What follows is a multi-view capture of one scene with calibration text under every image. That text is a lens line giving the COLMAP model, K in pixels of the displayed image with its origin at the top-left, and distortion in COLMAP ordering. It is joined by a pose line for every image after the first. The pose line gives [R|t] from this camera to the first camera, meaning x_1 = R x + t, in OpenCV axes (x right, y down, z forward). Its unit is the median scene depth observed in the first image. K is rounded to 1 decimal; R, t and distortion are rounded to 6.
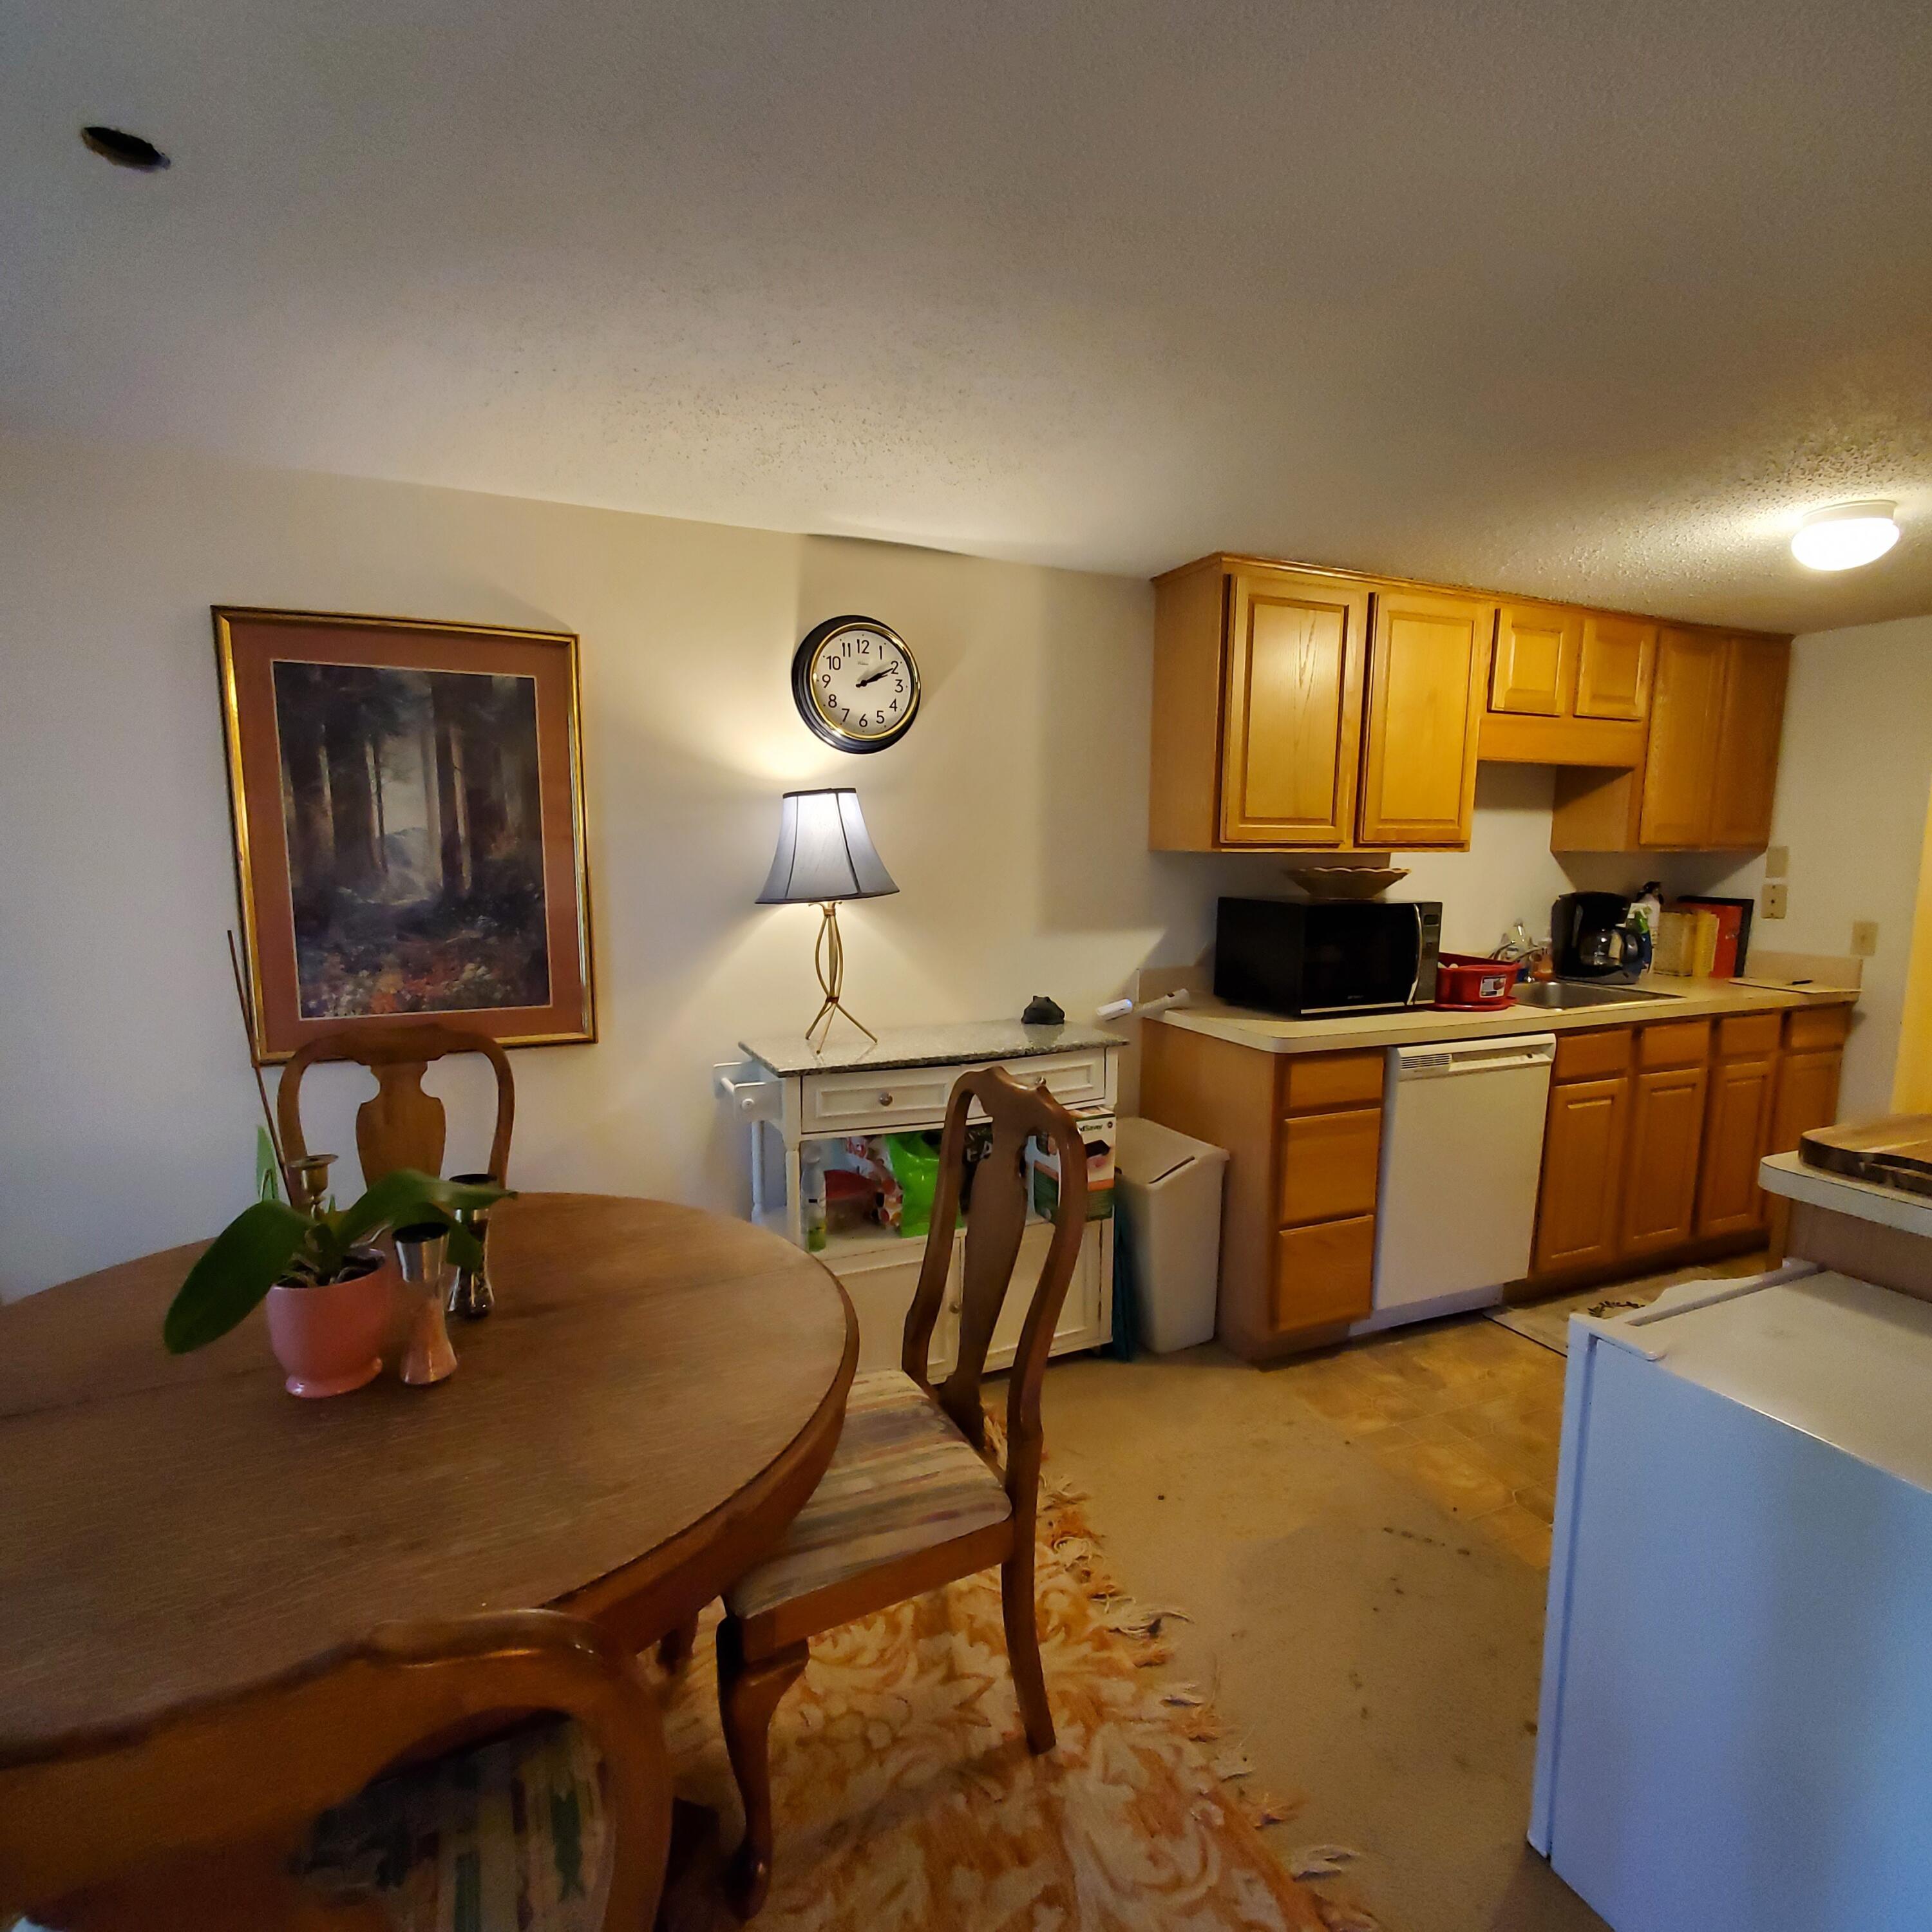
lens RADIAL K [[1035.7, 0, 964.6], [0, 1035.7, 993.9], [0, 0, 1]] dist [0.000849, -0.000471]
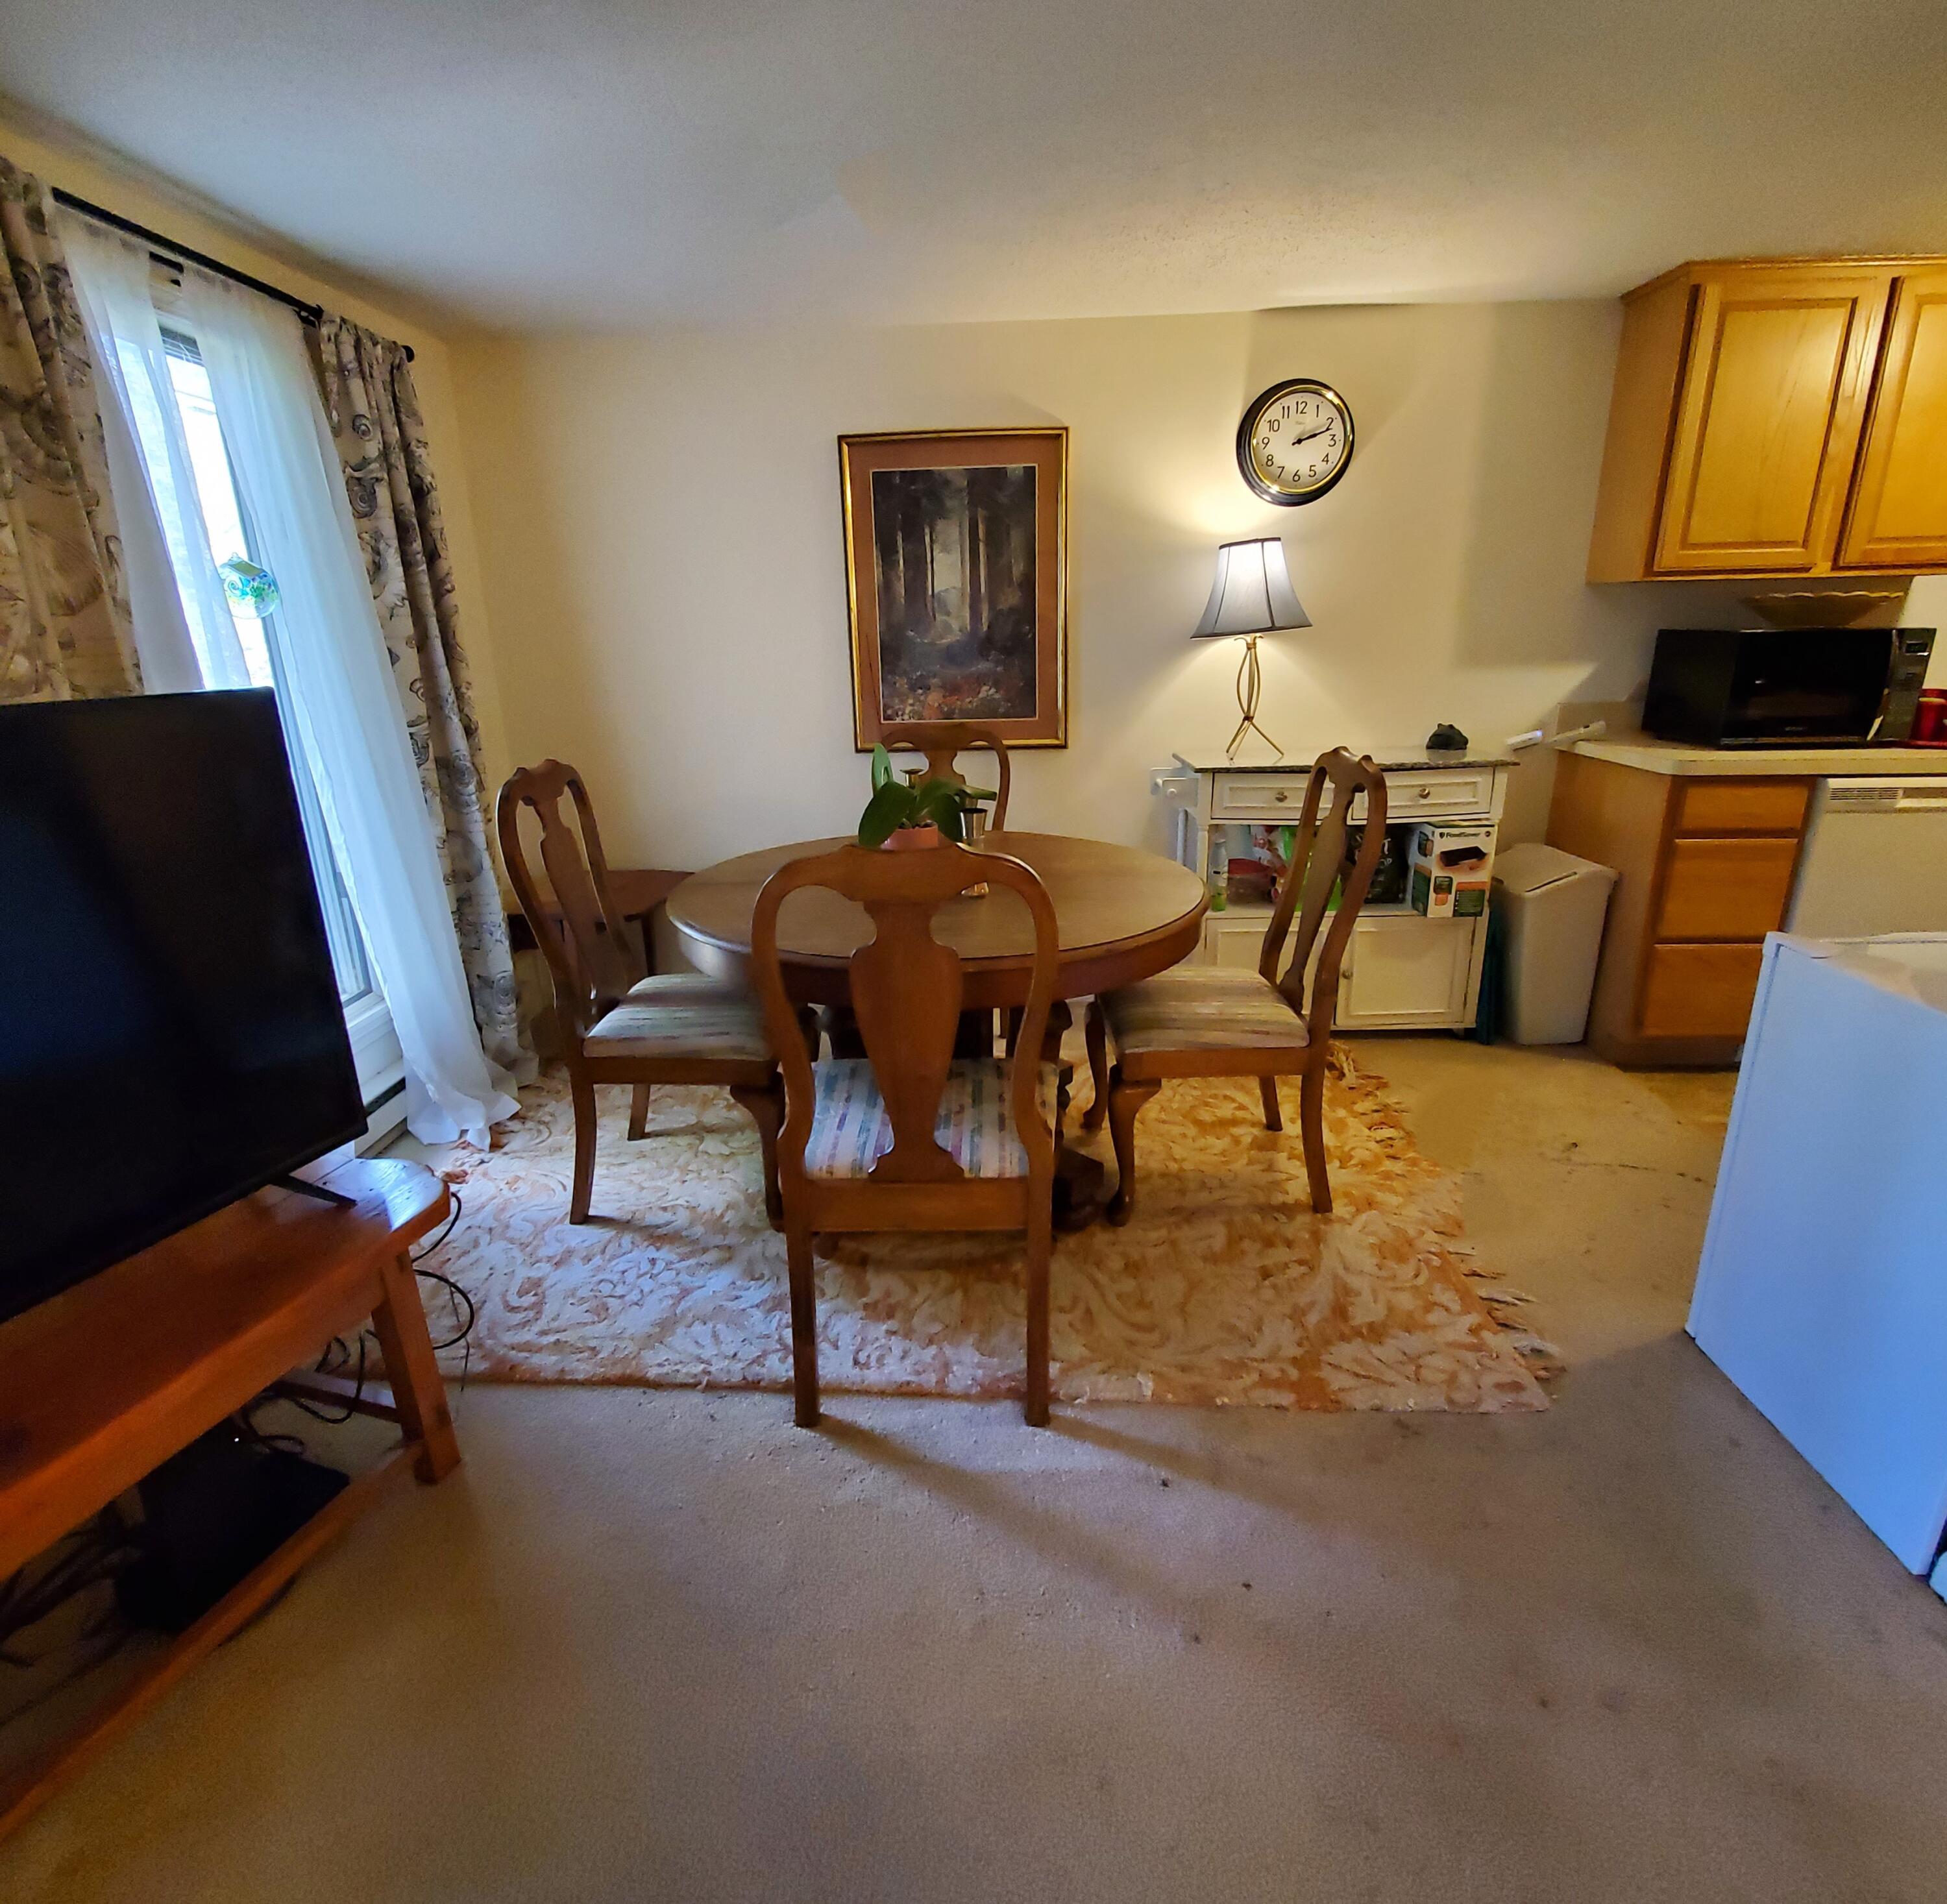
lens RADIAL K [[1034.9, 0, 969.8], [0, 1034.9, 950.3], [0, 0, 1]] dist [0.012298, -0.012932]
pose [[0.899876, 0.103951, -0.423576, 0.124471], [-0.031147, 0.984019, 0.175321, 0.070141], [0.435032, -0.144574, 0.888733, -0.282498]]
